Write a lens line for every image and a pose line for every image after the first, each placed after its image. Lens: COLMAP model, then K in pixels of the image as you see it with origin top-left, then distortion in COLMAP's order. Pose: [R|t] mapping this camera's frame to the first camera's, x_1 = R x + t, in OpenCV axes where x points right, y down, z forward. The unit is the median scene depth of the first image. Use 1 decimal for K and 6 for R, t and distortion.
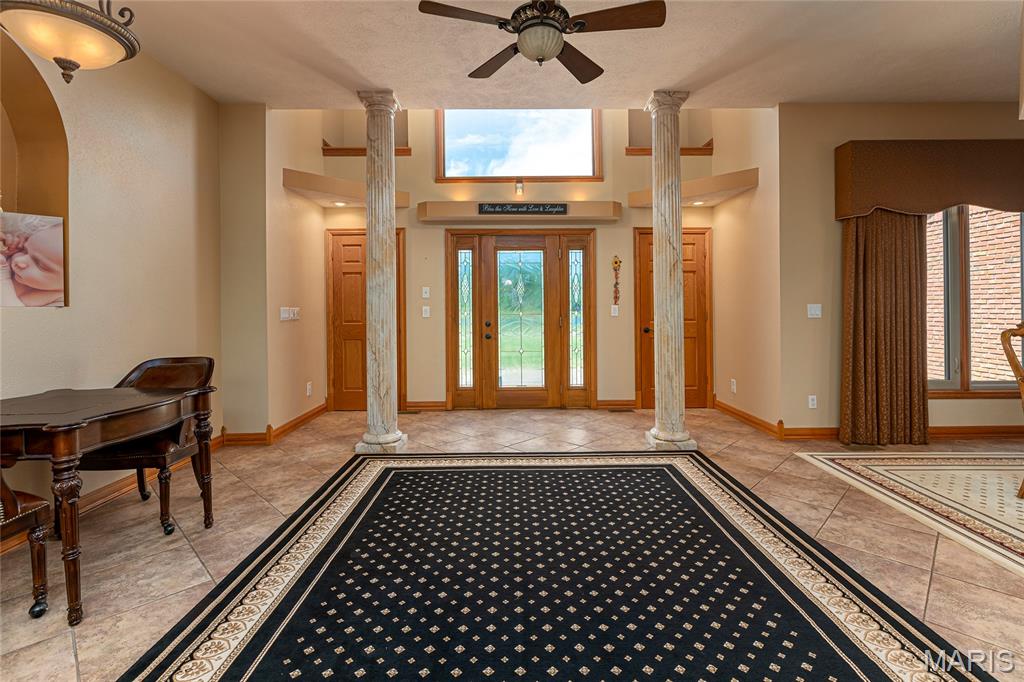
lens RADIAL K [[478.3, 0, 515.3], [0, 478.3, 303.5], [0, 0, 1]] dist [0.001970, -0.002131]
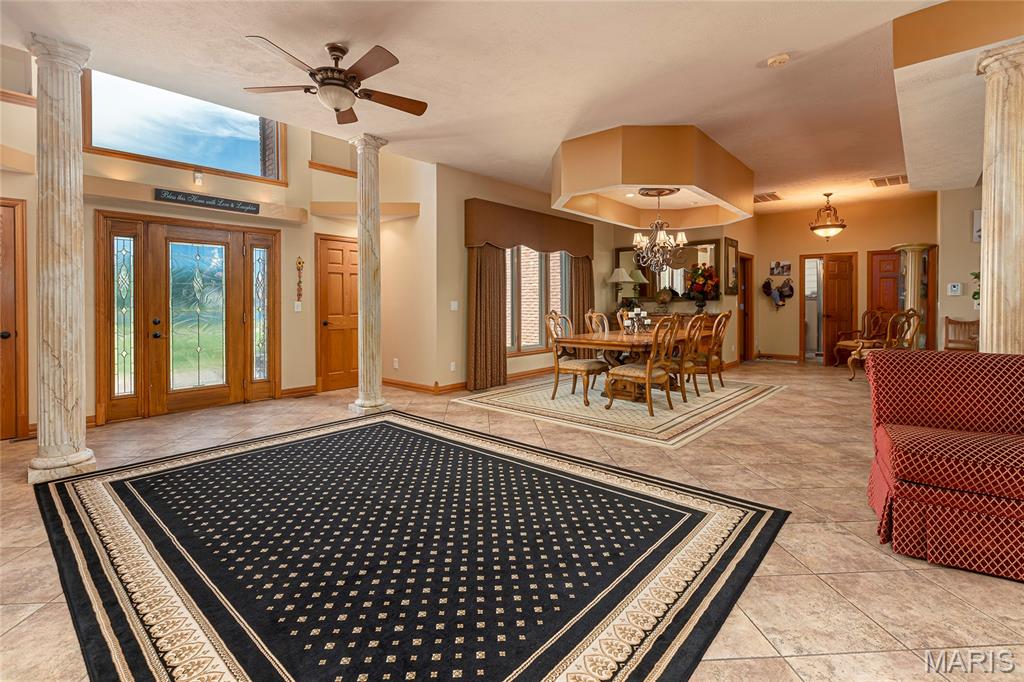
lens RADIAL K [[478.3, 0, 512.1], [0, 478.3, 304.7], [0, 0, 1]] dist [0.001970, -0.002131]
pose [[0.661133, 0.000954, 0.750268, -0.306619], [-0.007572, 0.999957, 0.005400, 0.001076], [-0.750231, -0.009251, 0.661112, -0.104795]]
